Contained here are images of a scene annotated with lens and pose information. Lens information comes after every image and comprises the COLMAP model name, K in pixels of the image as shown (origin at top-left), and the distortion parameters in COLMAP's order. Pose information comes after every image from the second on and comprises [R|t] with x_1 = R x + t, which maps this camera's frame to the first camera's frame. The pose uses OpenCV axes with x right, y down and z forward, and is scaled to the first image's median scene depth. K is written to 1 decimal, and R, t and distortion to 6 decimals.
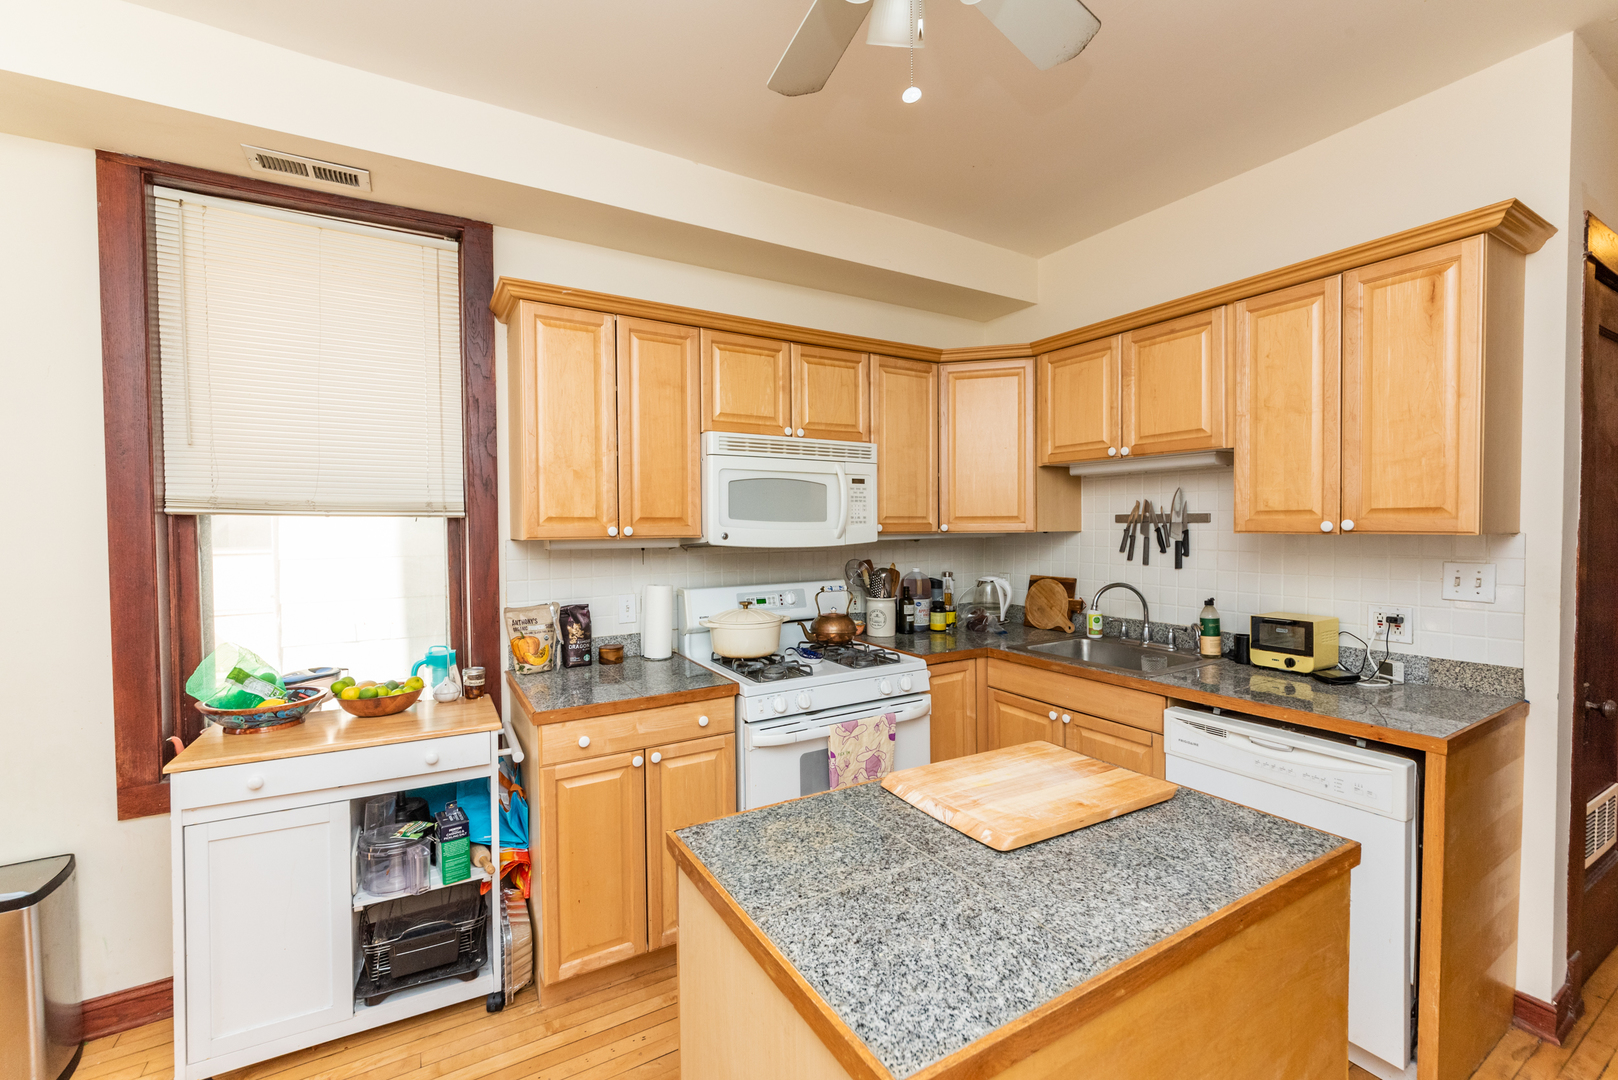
lens RADIAL K [[665.8, 0, 802.2], [0, 665.8, 544.5], [0, 0, 1]] dist [-0.002837, -0.000279]
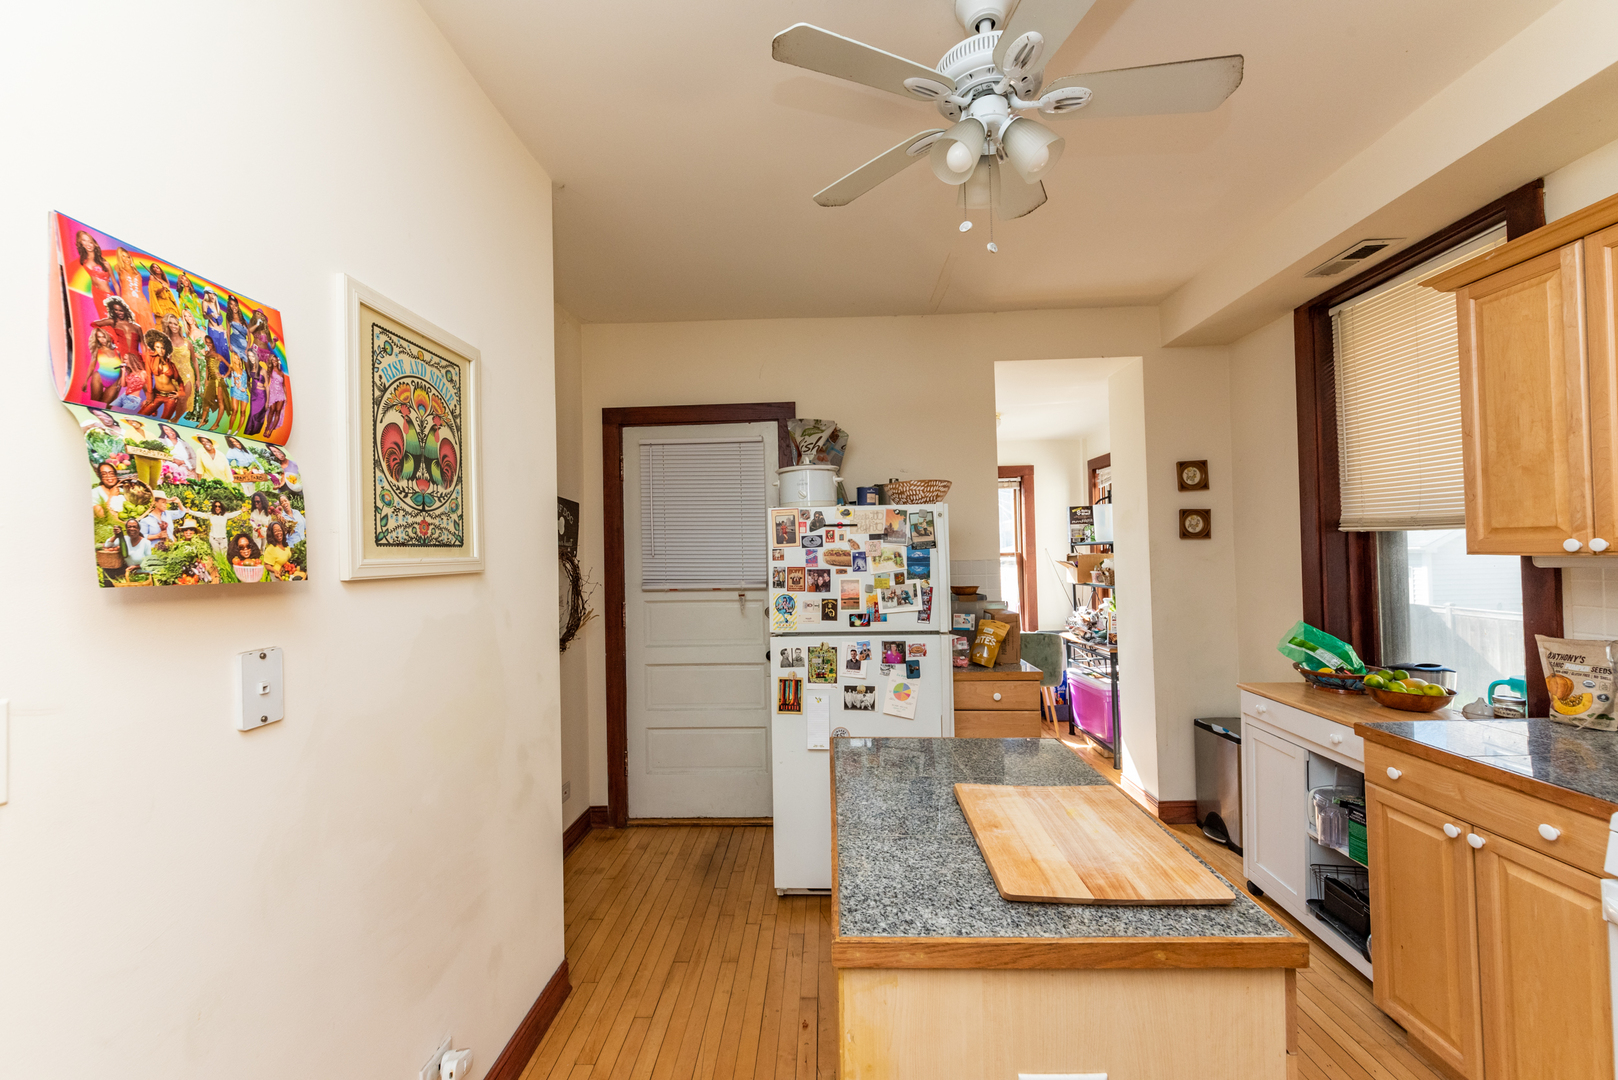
lens RADIAL K [[633.2, 0, 804.9], [0, 633.2, 540.6], [0, 0, 1]] dist [-0.015155, -0.000120]
pose [[-0.530273, 0.001277, -0.847826, 1.210237], [0.001253, 0.999999, 0.000723, -0.042514], [0.847826, -0.000679, -0.530274, 1.100224]]
